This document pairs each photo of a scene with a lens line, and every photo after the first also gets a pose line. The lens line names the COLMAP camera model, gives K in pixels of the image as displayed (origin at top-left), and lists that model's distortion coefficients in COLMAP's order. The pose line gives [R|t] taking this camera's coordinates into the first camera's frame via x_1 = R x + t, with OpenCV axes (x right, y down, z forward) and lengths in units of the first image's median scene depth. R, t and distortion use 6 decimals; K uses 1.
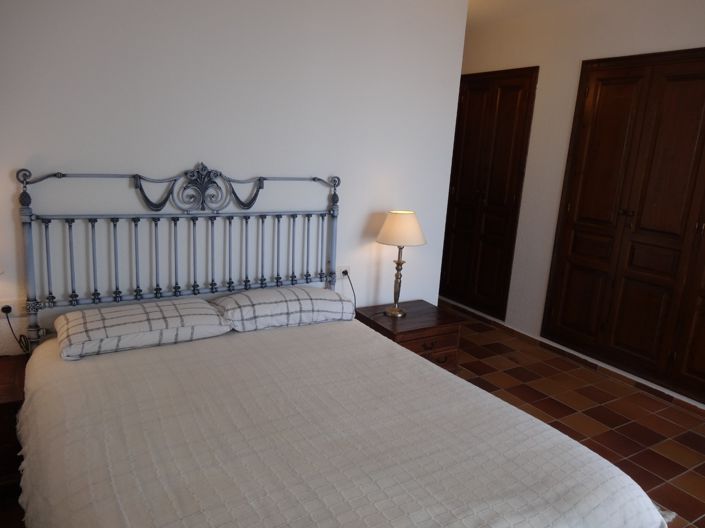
lens RADIAL K [[517.7, 0, 352.5], [0, 517.7, 264.0], [0, 0, 1]] dist [-0.001523, -0.001236]
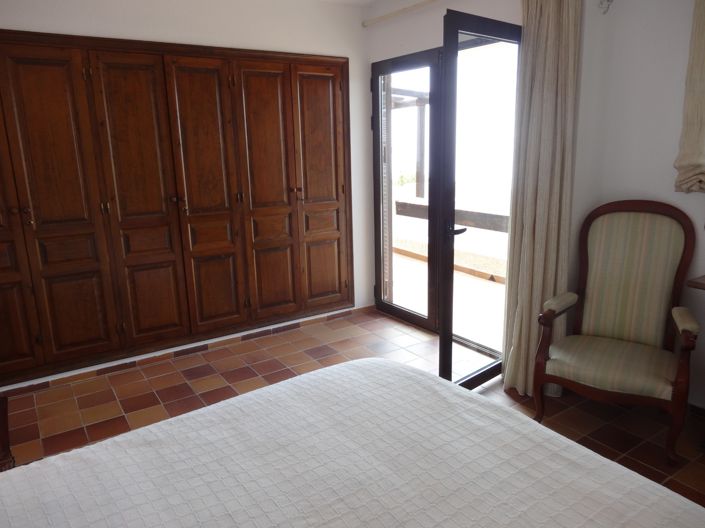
lens RADIAL K [[517.7, 0, 352.5], [0, 517.7, 264.0], [0, 0, 1]] dist [-0.001523, -0.001236]
pose [[-0.052274, -0.280357, 0.958471, -0.406650], [0.244556, 0.926965, 0.284479, -0.136233], [-0.968225, 0.249271, 0.020107, 0.481889]]
